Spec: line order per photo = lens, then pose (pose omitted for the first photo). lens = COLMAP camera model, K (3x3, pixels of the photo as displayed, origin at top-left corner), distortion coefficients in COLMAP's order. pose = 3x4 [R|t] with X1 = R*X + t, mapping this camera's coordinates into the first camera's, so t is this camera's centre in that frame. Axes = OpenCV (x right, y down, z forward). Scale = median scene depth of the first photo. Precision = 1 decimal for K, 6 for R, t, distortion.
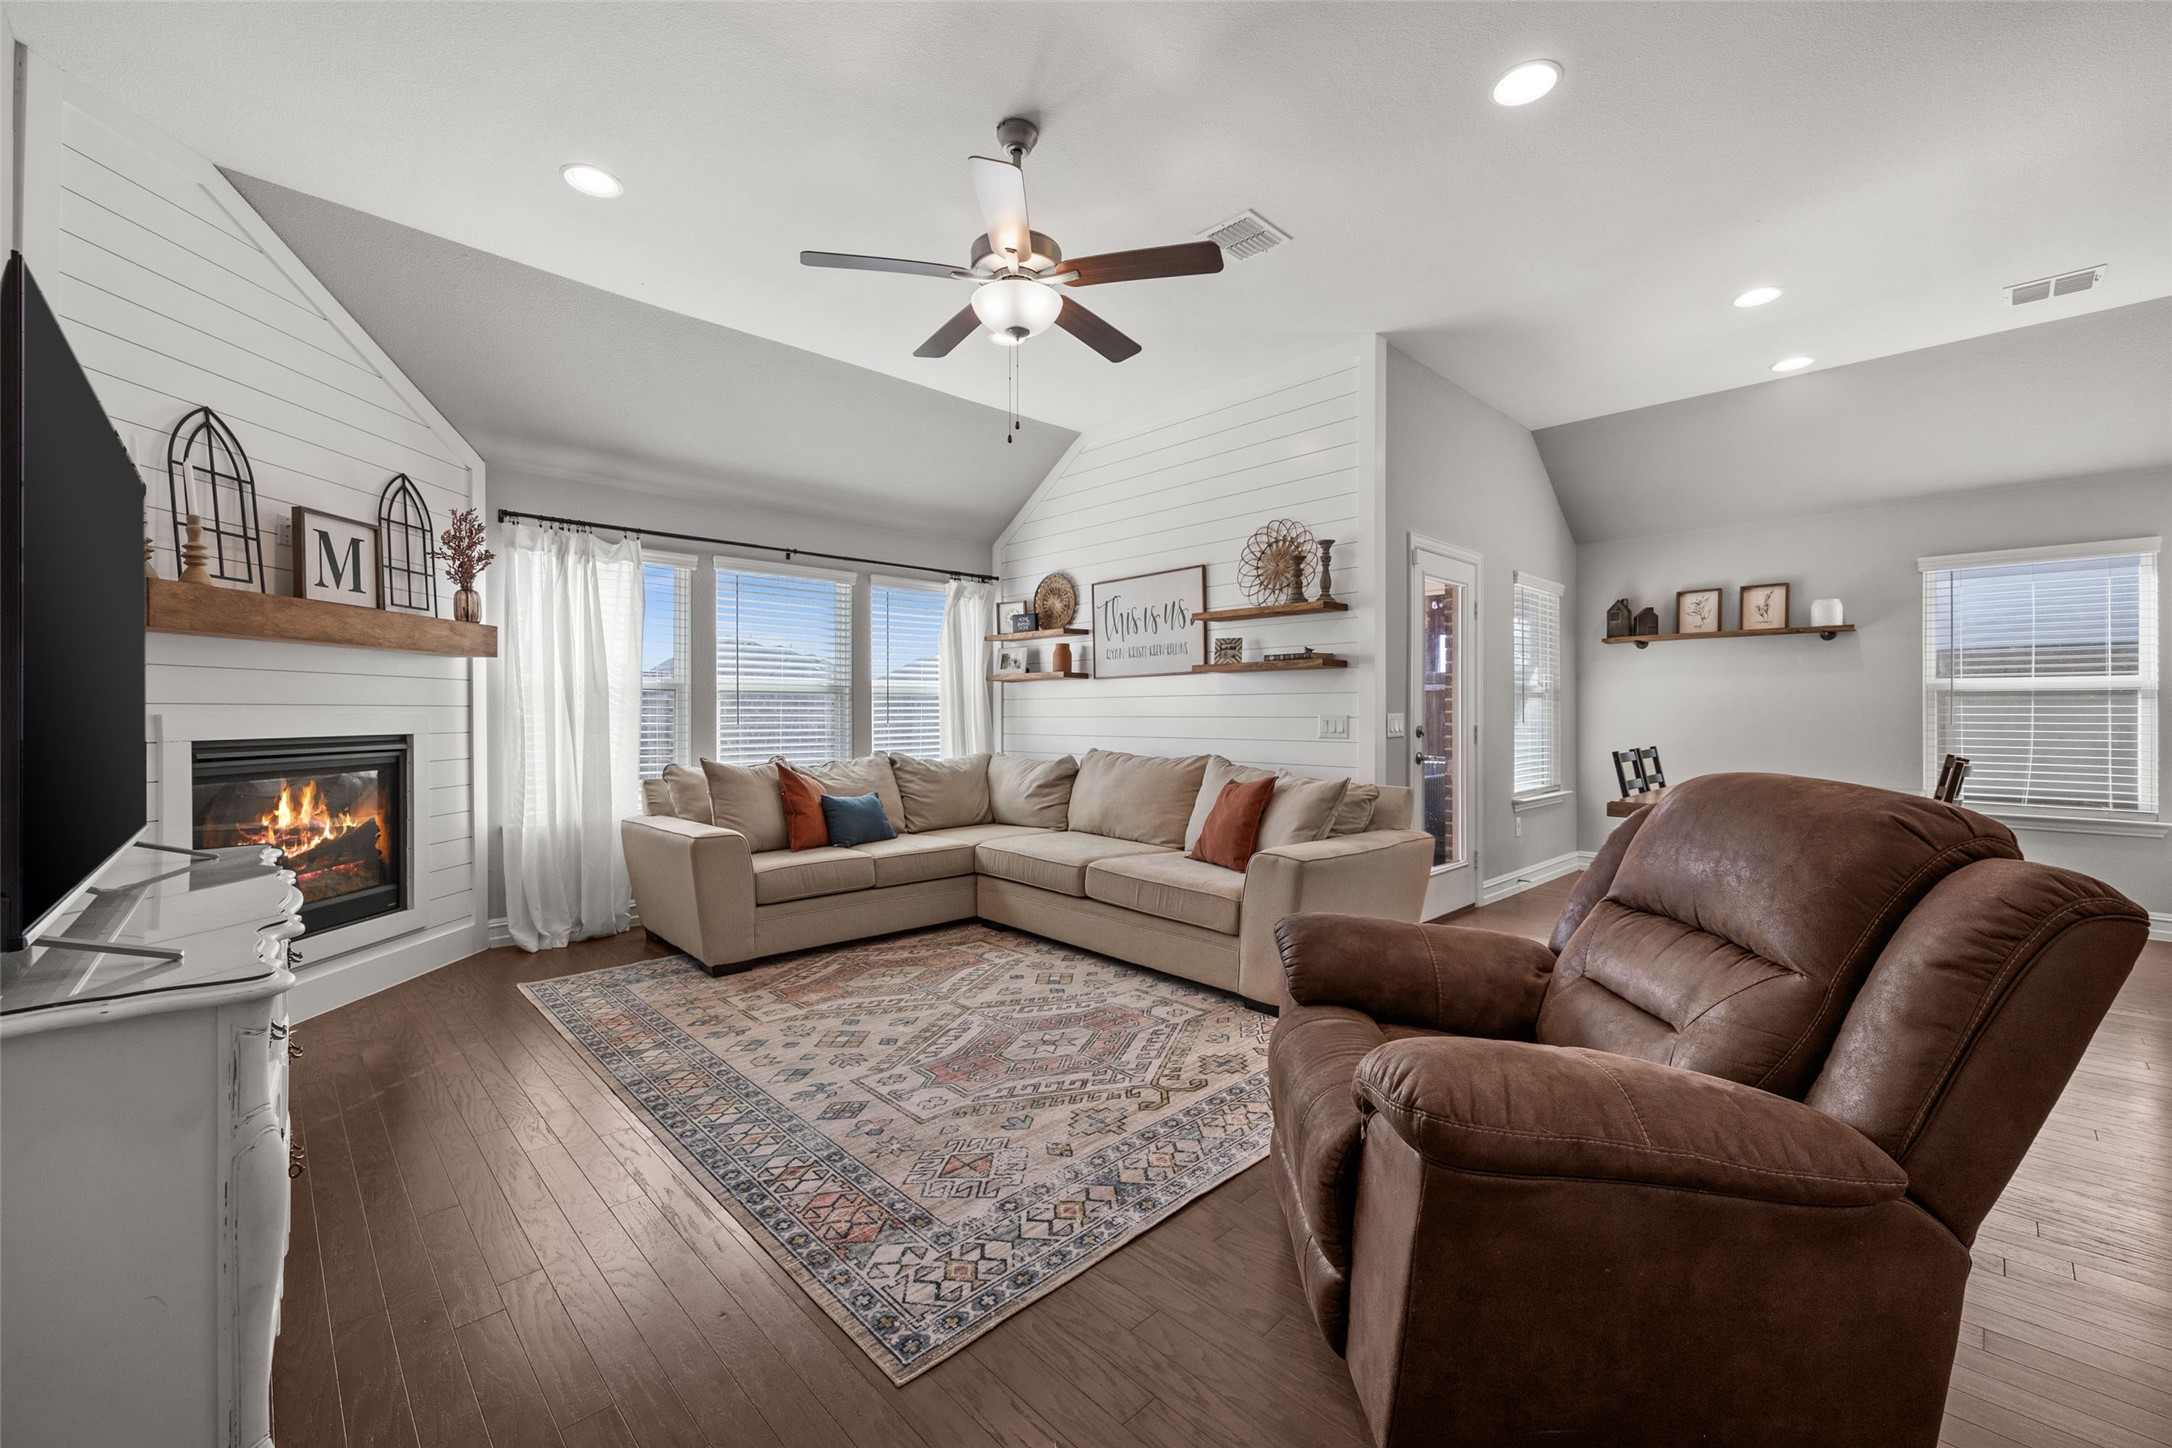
lens RADIAL K [[870.8, 0, 1086.3], [0, 870.8, 714.1], [0, 0, 1]] dist [-0.003756, -0.000183]
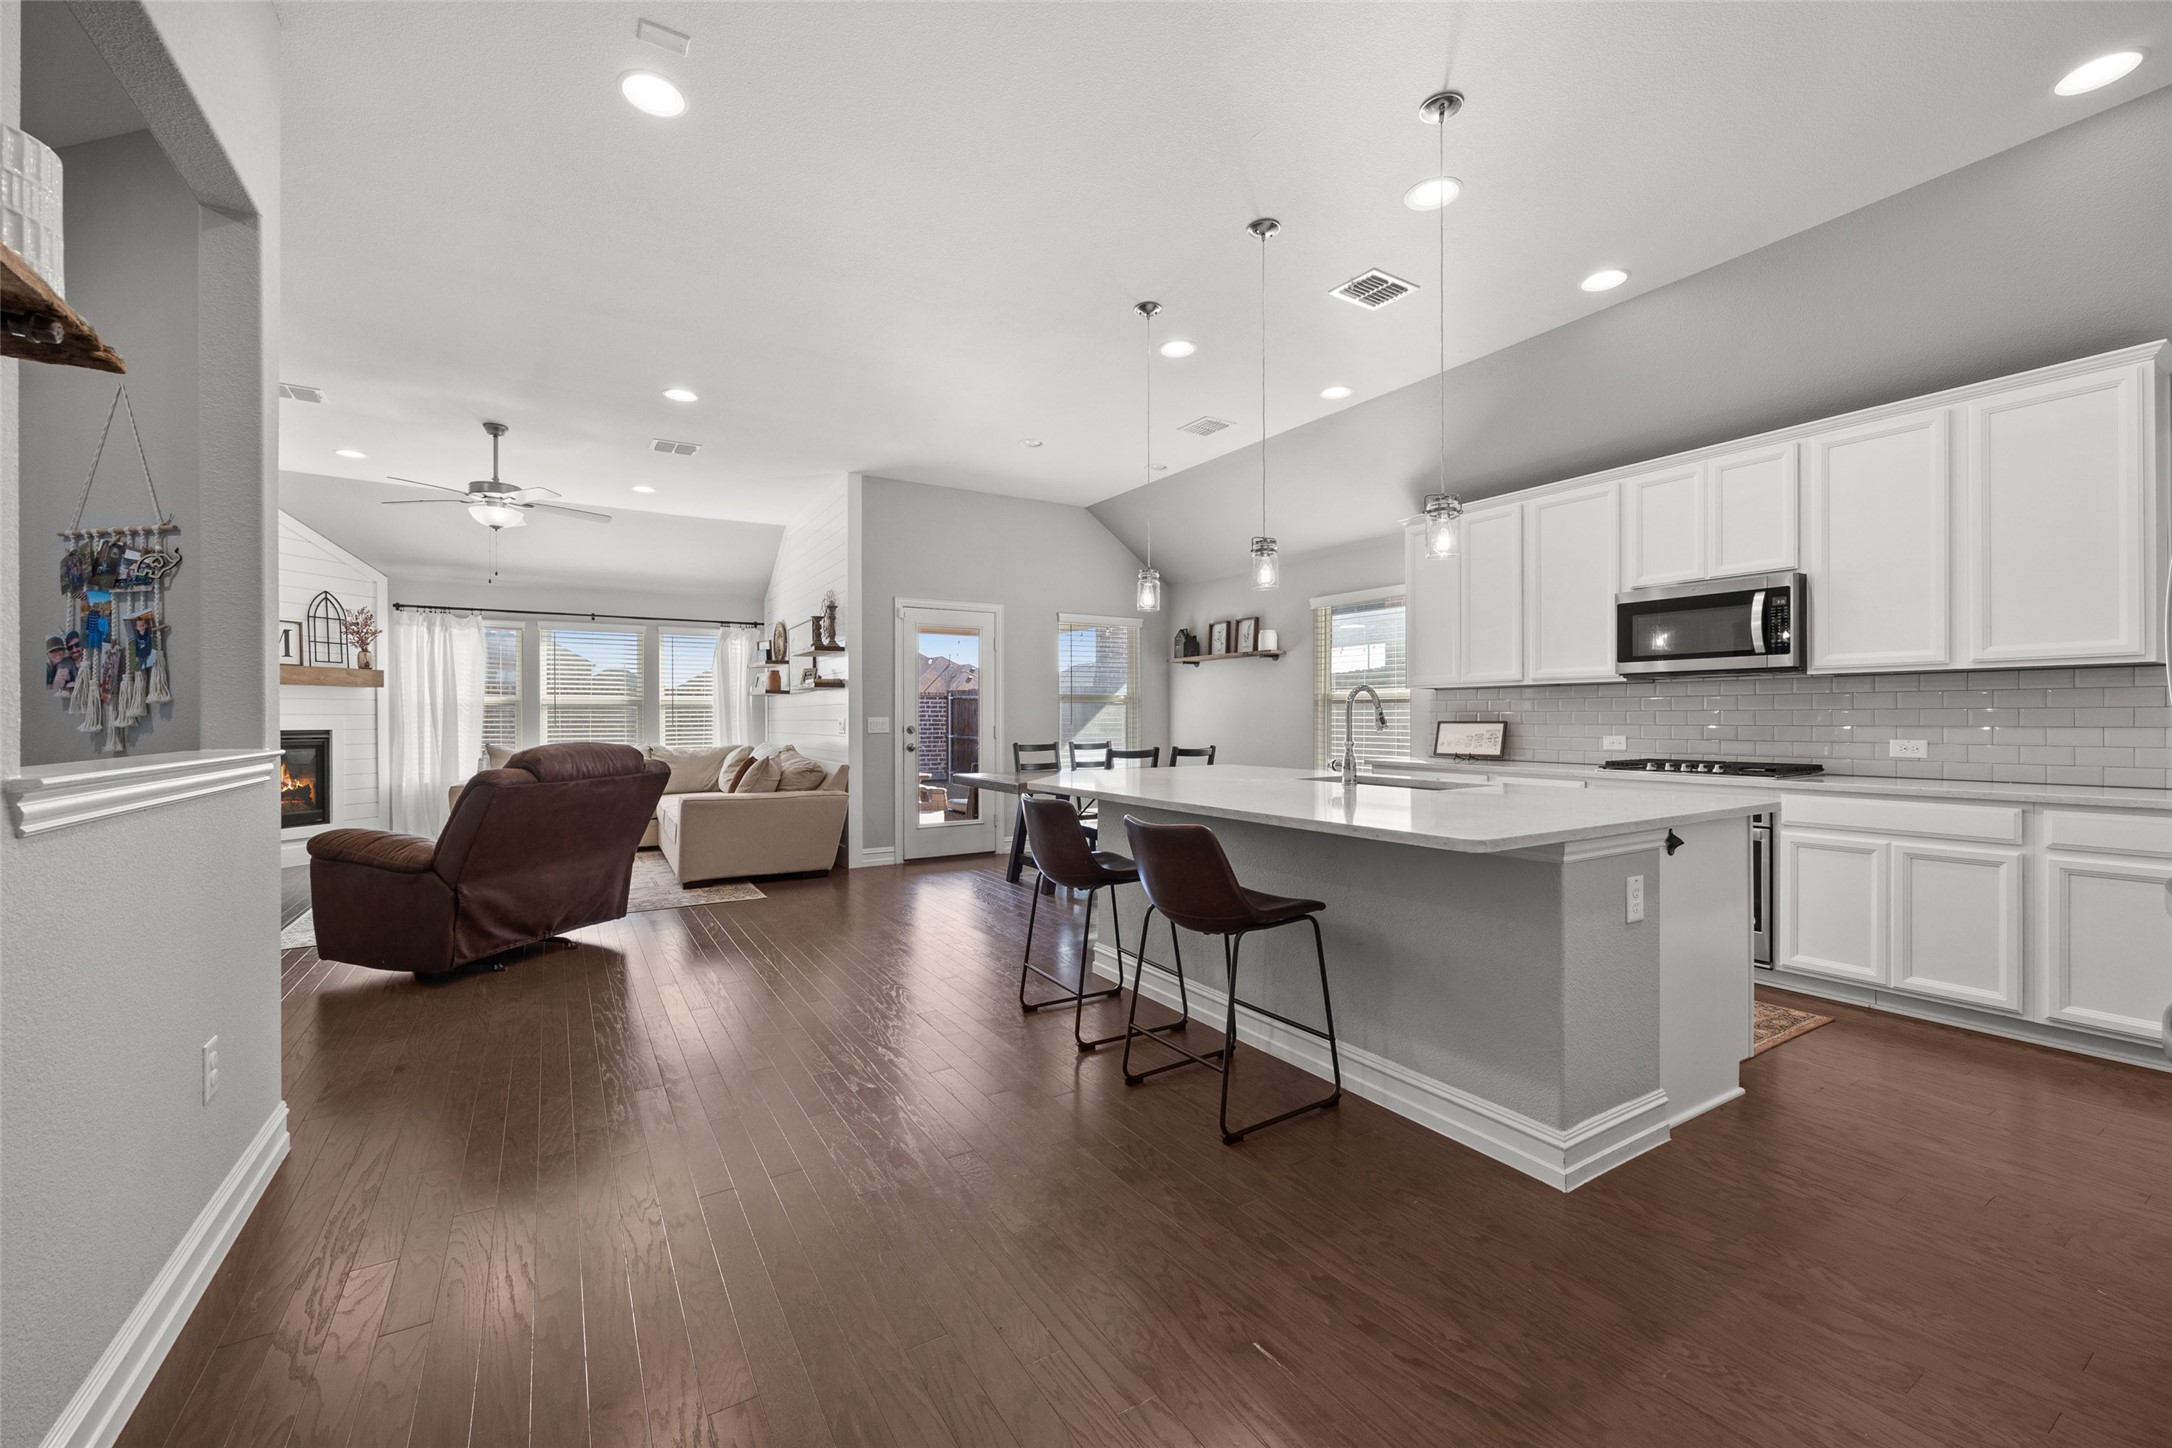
lens RADIAL K [[871.1, 0, 1088.7], [0, 871.1, 721.9], [0, 0, 1]] dist [-0.003335, 0.000124]
pose [[0.977403, -0.000910, -0.211383, 1.233946], [0.001345, 0.999997, 0.001912, 0.005022], [0.211381, -0.002153, 0.977401, -0.493127]]
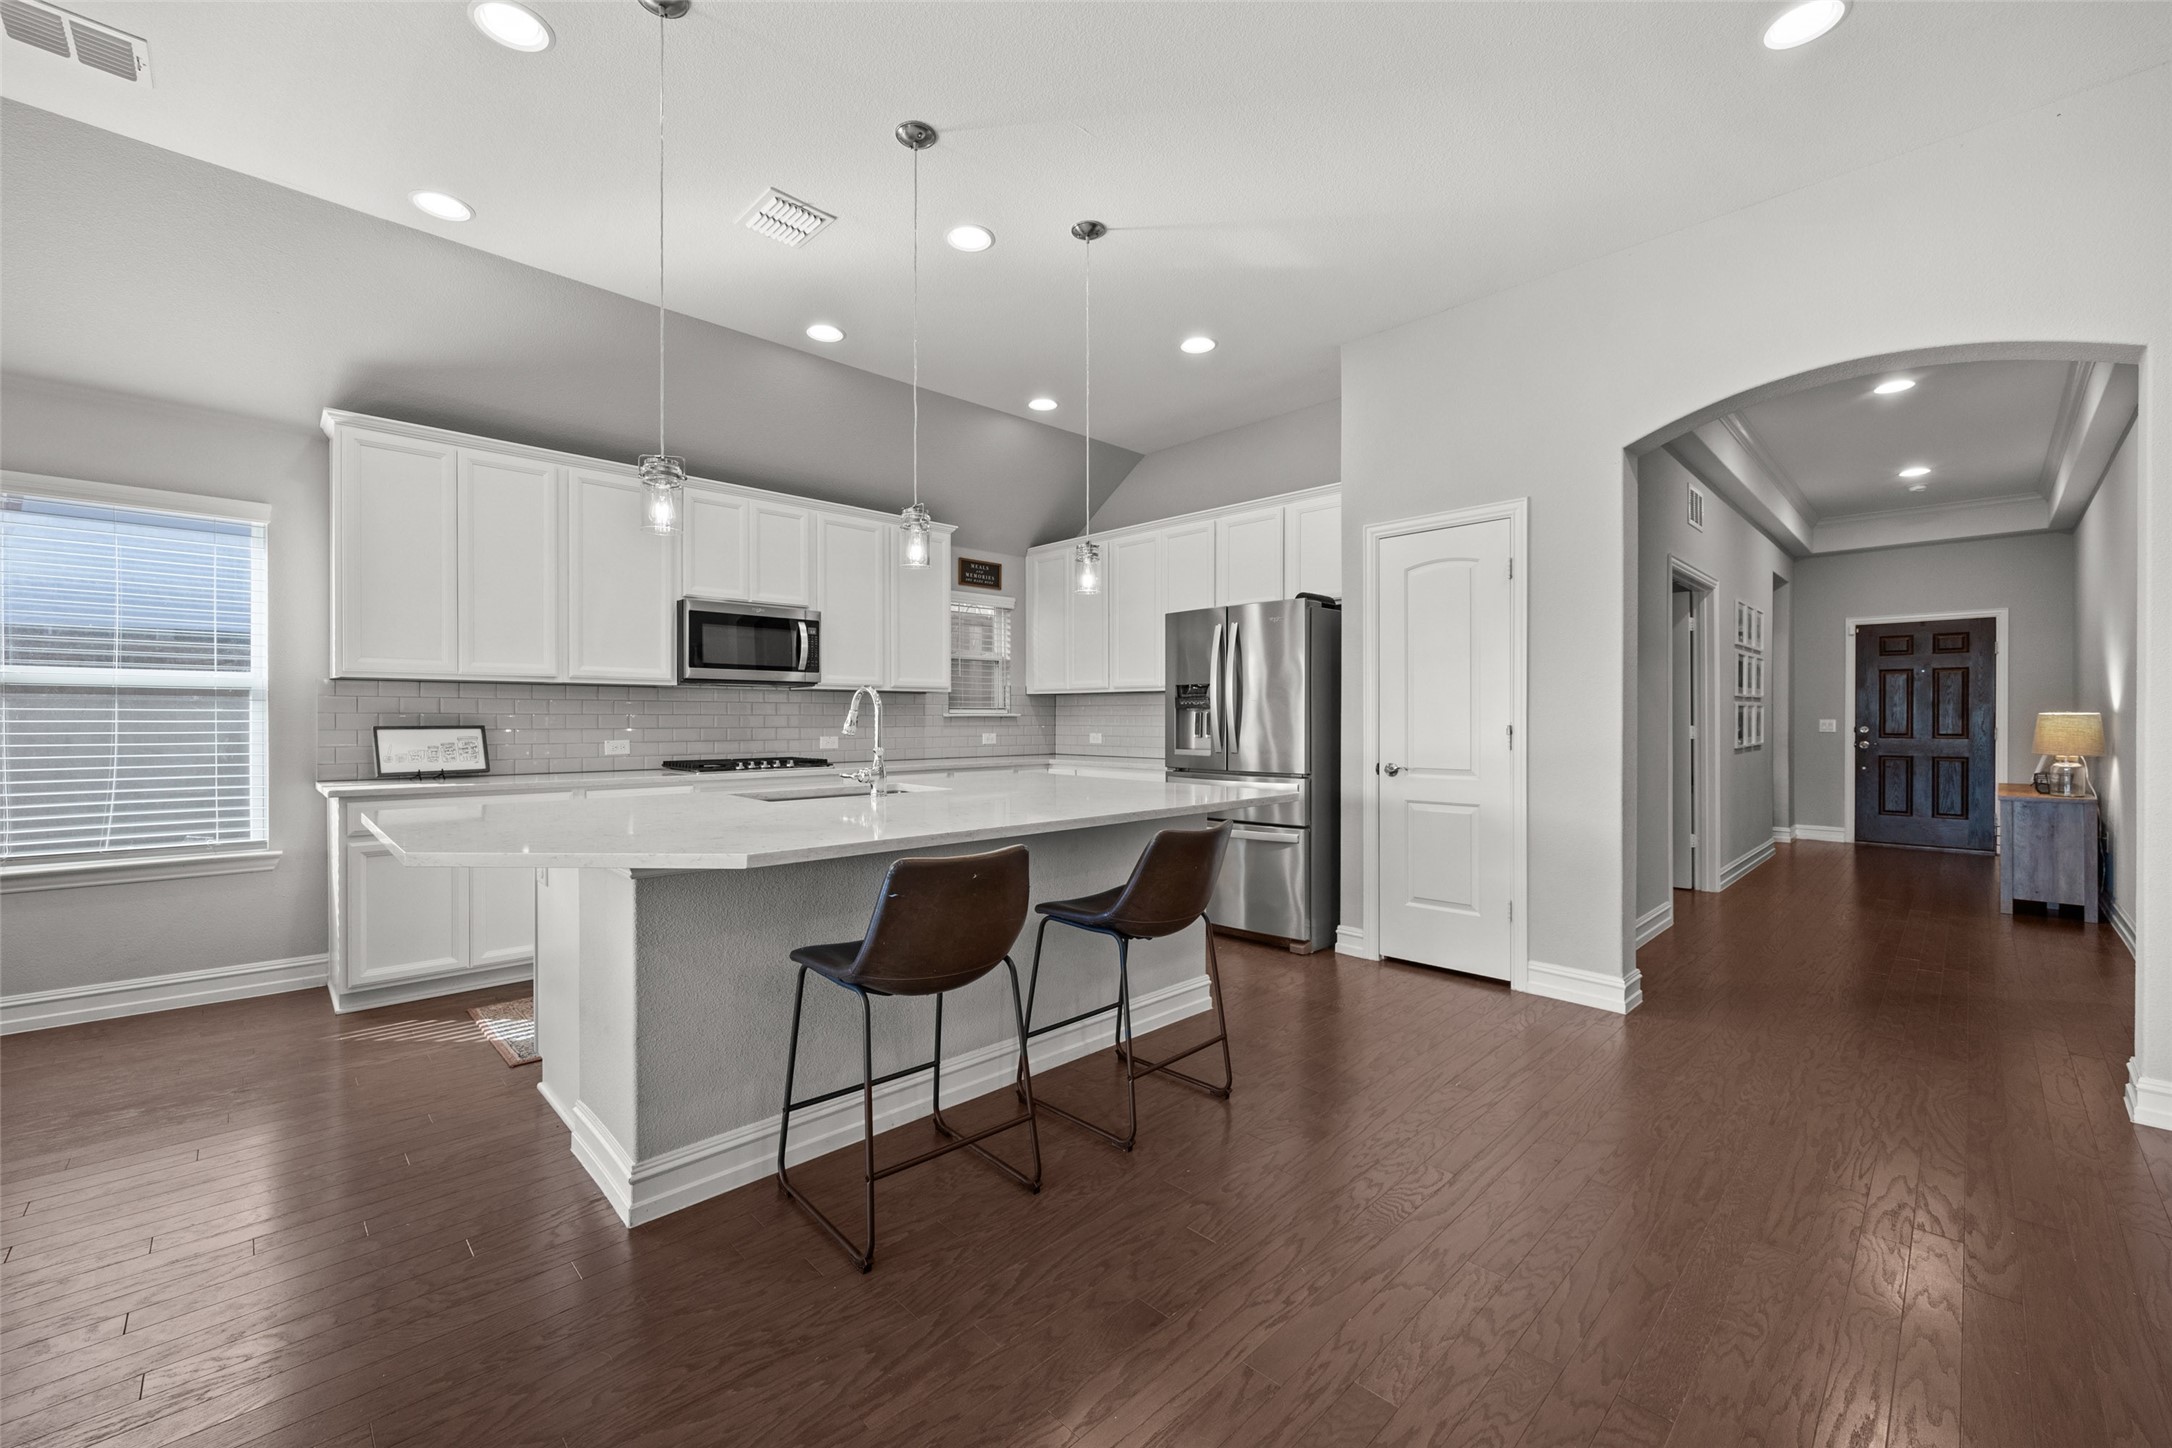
lens RADIAL K [[871.1, 0, 1088.7], [0, 871.1, 721.9], [0, 0, 1]] dist [-0.003335, 0.000124]
pose [[-0.008820, -0.003463, 0.999955, 0.480945], [0.002051, 0.999992, 0.003482, 0.000423], [-0.999959, 0.002081, -0.008812, 0.267885]]
